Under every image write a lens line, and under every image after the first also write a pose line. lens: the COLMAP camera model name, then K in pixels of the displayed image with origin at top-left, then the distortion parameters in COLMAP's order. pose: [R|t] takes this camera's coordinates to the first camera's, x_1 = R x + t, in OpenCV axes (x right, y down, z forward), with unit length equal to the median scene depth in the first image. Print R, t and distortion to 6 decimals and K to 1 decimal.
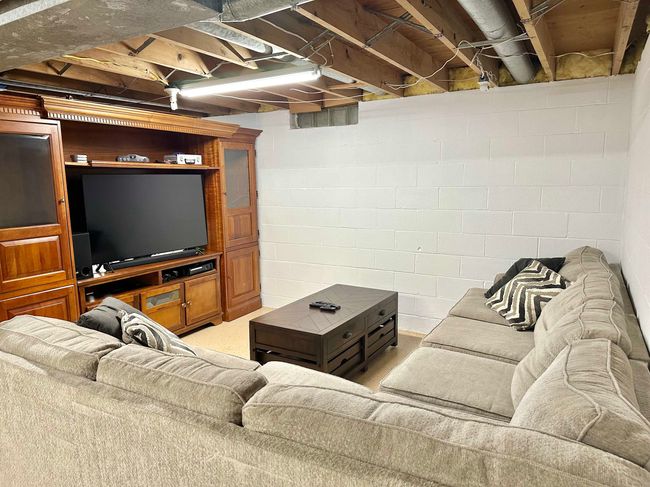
lens RADIAL K [[457.2, 0, 326.8], [0, 457.2, 245.7], [0, 0, 1]] dist [0.042244, -0.051651]
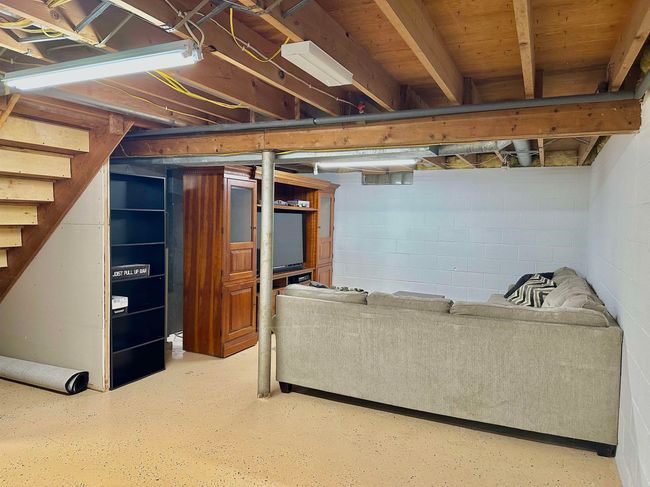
lens RADIAL K [[457.2, 0, 324.6], [0, 457.2, 240.5], [0, 0, 1]] dist [0.042244, -0.051651]
pose [[0.997299, 0.033575, 0.065328, -0.392752], [-0.026980, 0.994688, -0.099338, 0.092068], [-0.068317, 0.097307, 0.992907, -0.565333]]
